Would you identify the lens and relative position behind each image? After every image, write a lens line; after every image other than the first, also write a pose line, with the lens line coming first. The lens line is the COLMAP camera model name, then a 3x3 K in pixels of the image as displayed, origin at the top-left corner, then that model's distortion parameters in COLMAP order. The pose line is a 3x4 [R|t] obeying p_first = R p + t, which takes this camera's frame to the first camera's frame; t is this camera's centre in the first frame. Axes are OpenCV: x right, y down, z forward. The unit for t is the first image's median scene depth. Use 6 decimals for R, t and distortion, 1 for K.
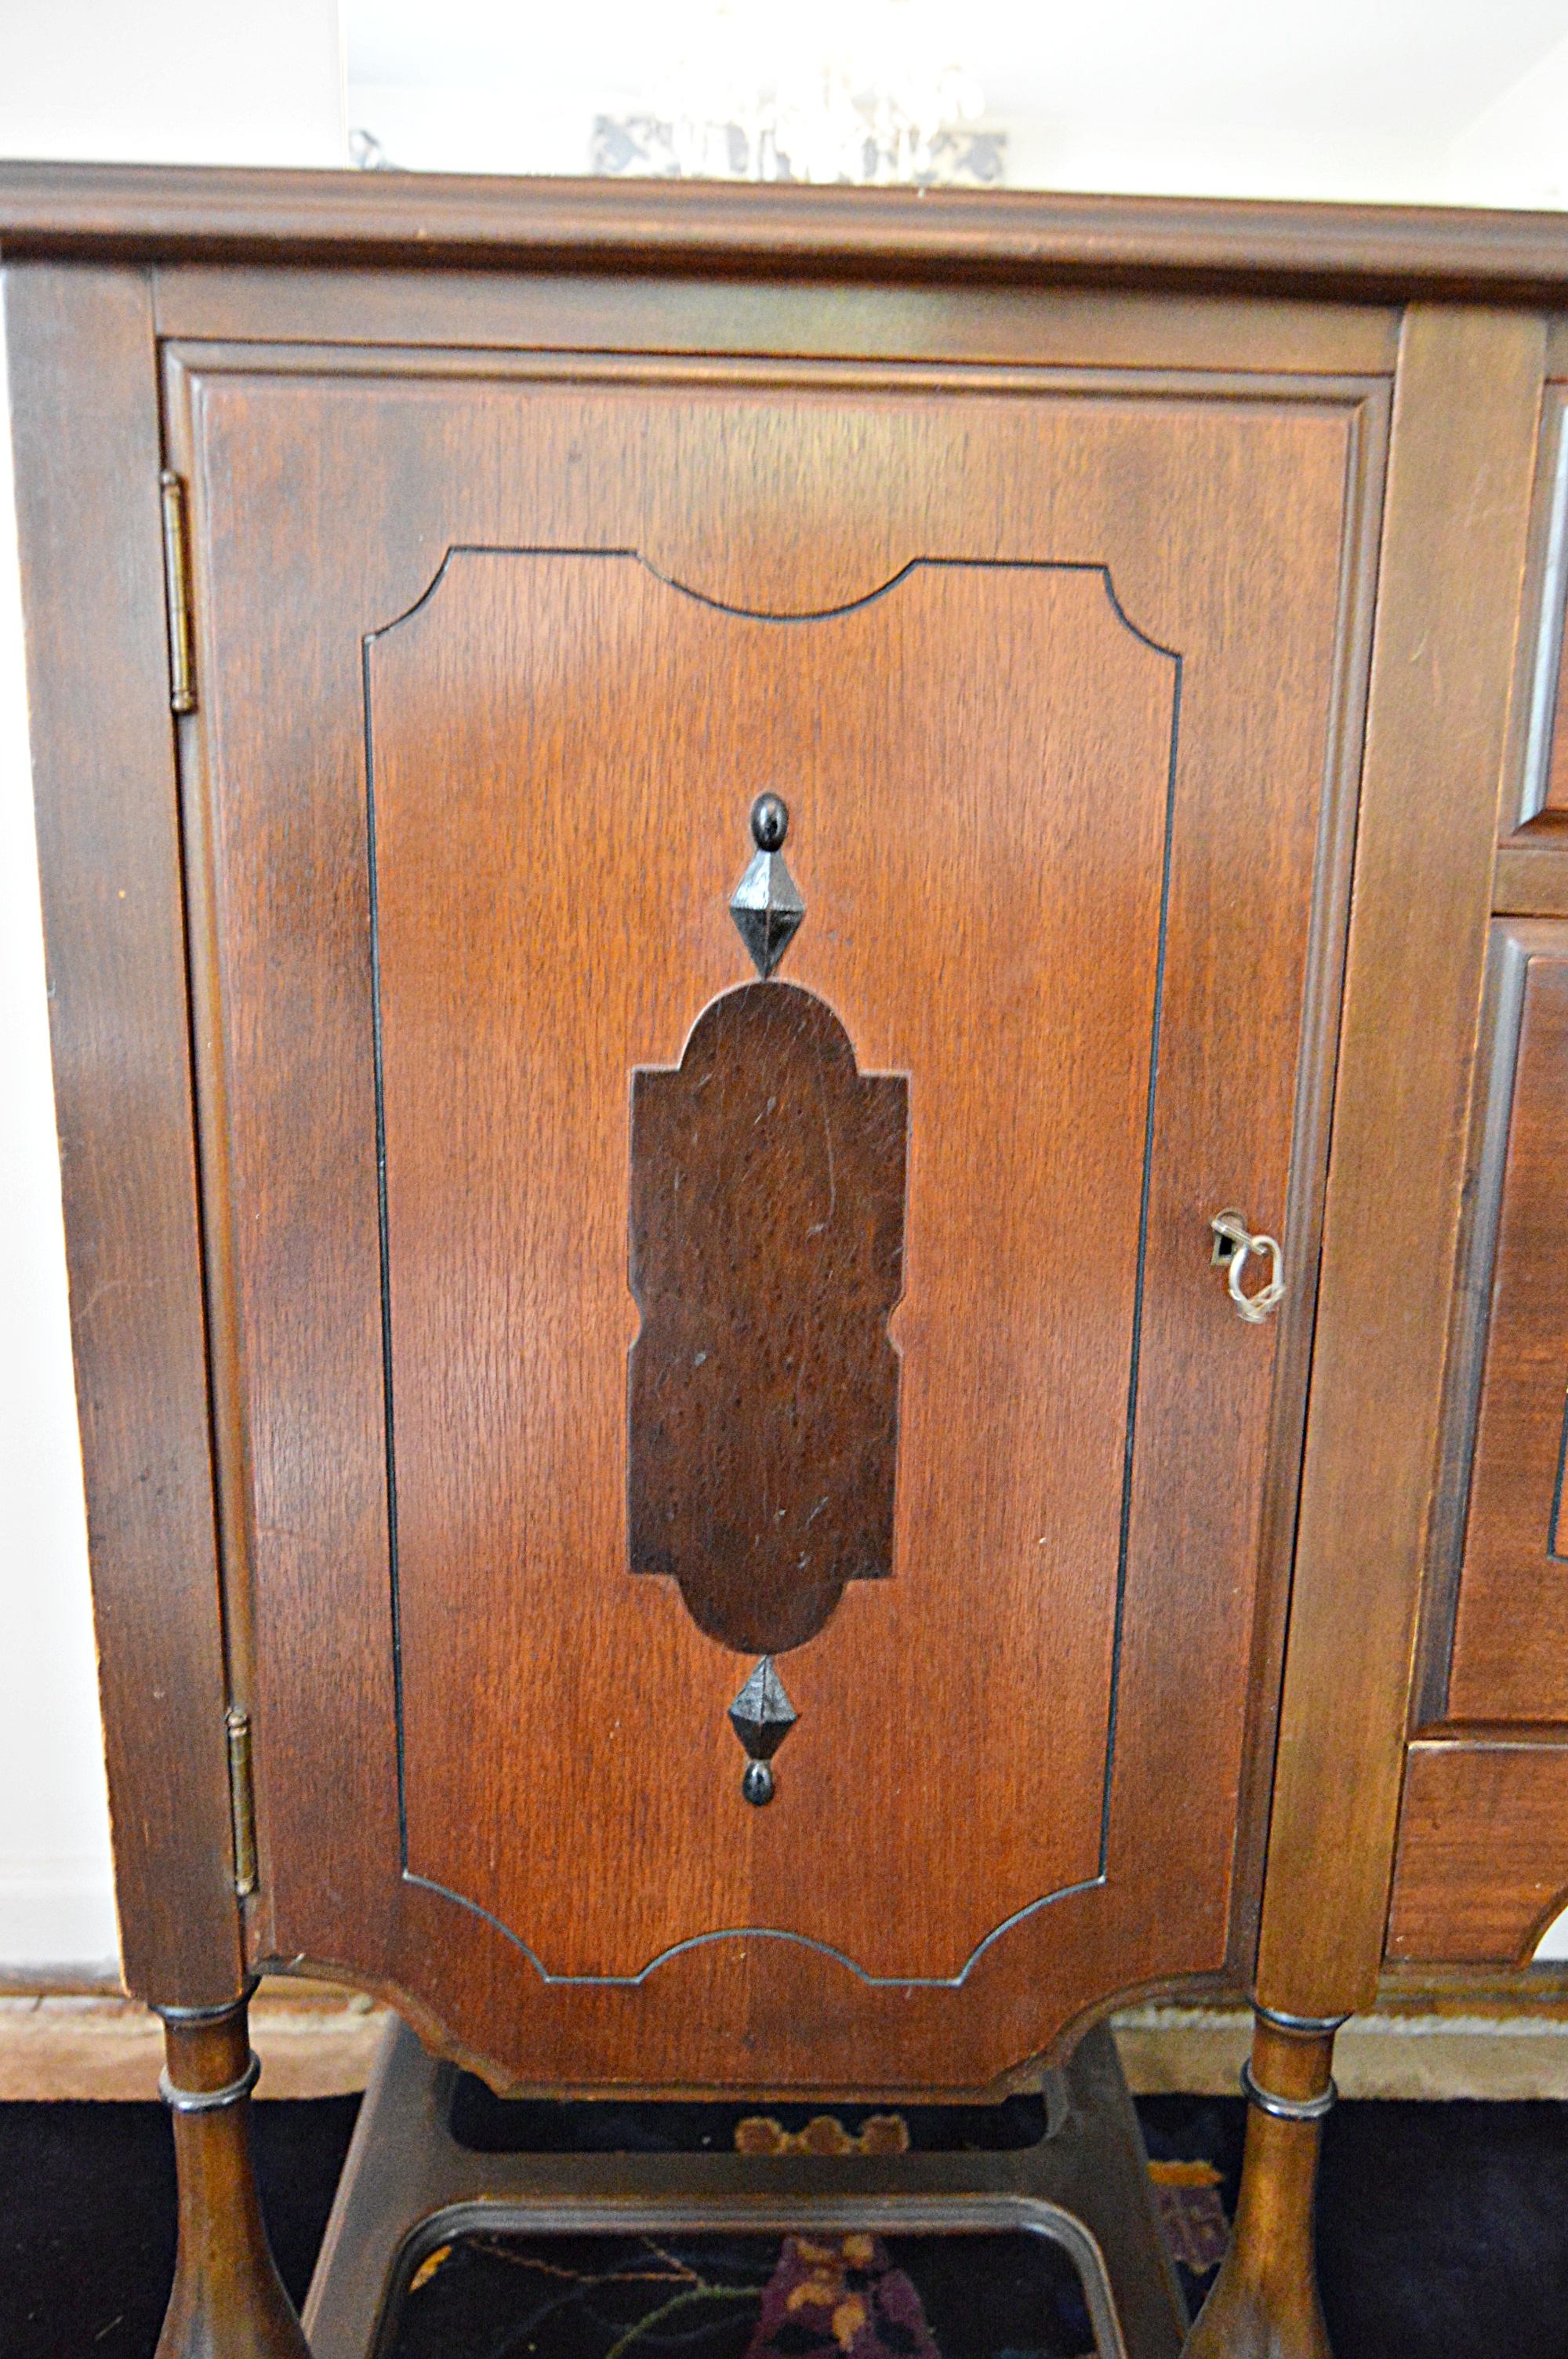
lens RADIAL K [[1874.0, 0, 1100.4], [0, 1874.0, 1221.3], [0, 0, 1]] dist [-0.012255, 0.001885]
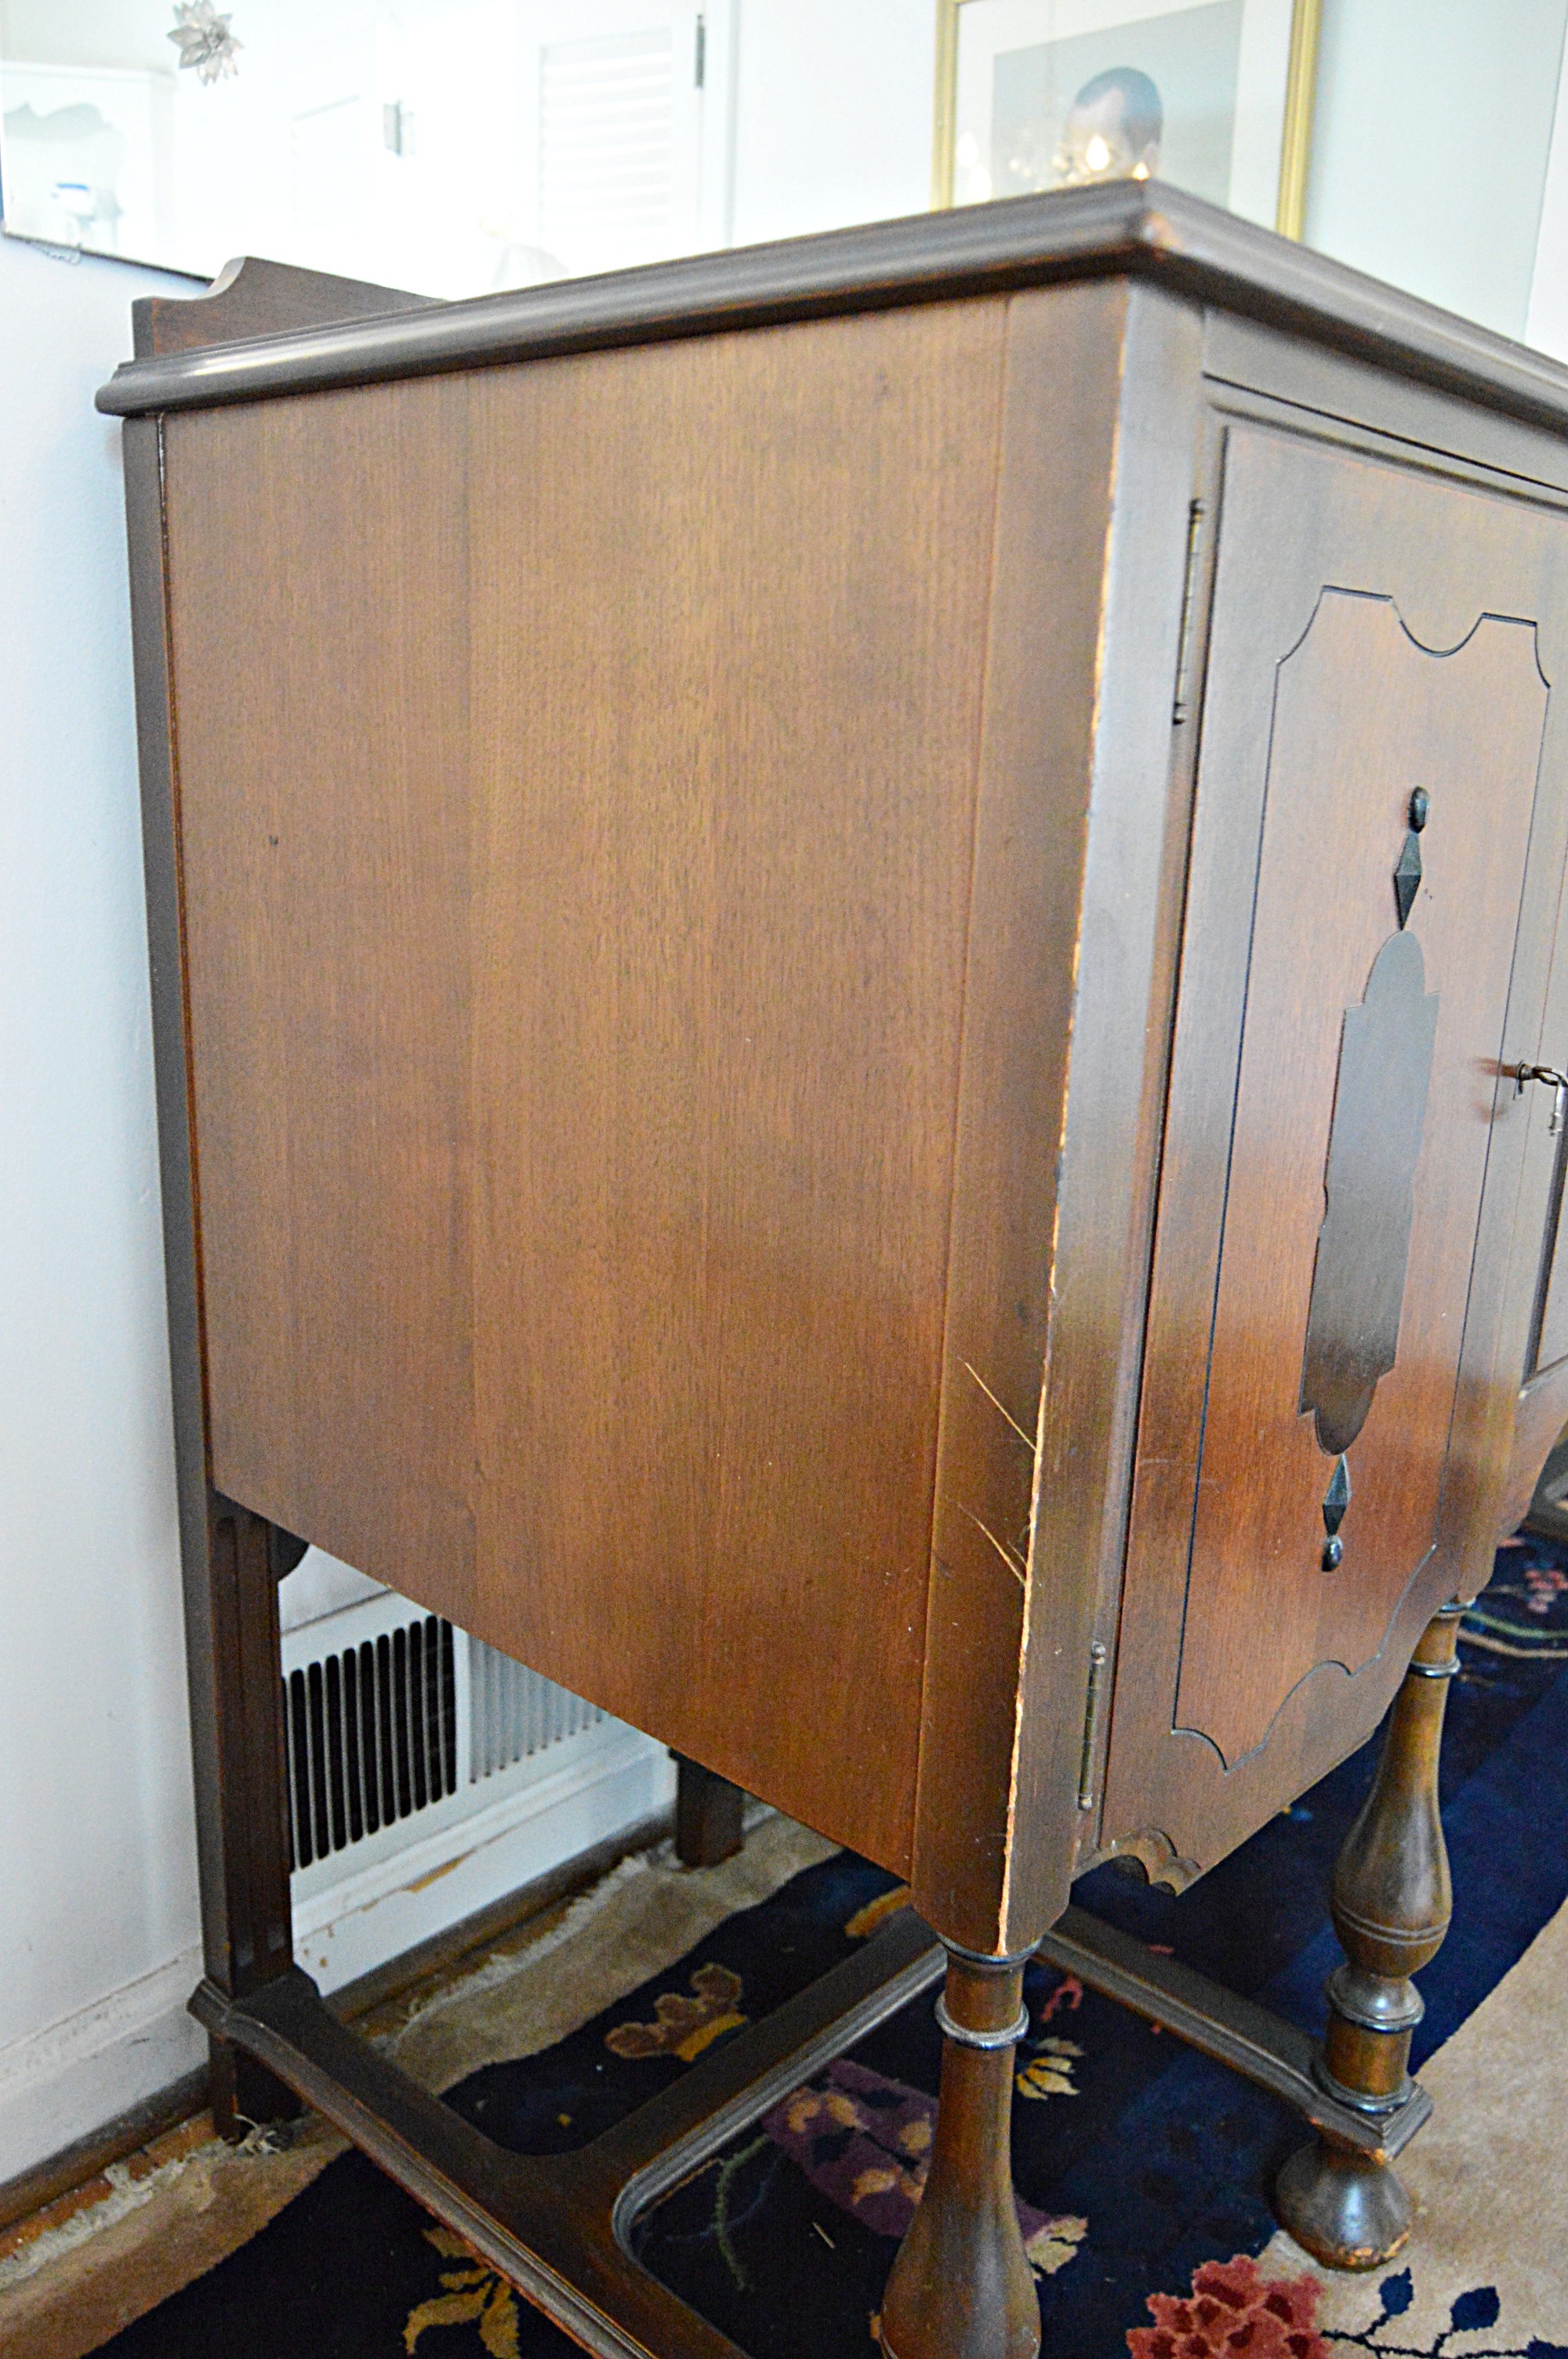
lens RADIAL K [[1849.2, 0, 784.0], [0, 1849.2, 1179.5], [0, 0, 1]] dist [-0.010185, -0.000635]
pose [[0.688202, -0.175535, 0.703964, -1.296475], [0.129089, 0.984434, 0.119272, -0.153138], [-0.713942, 0.008791, 0.700150, 0.377208]]
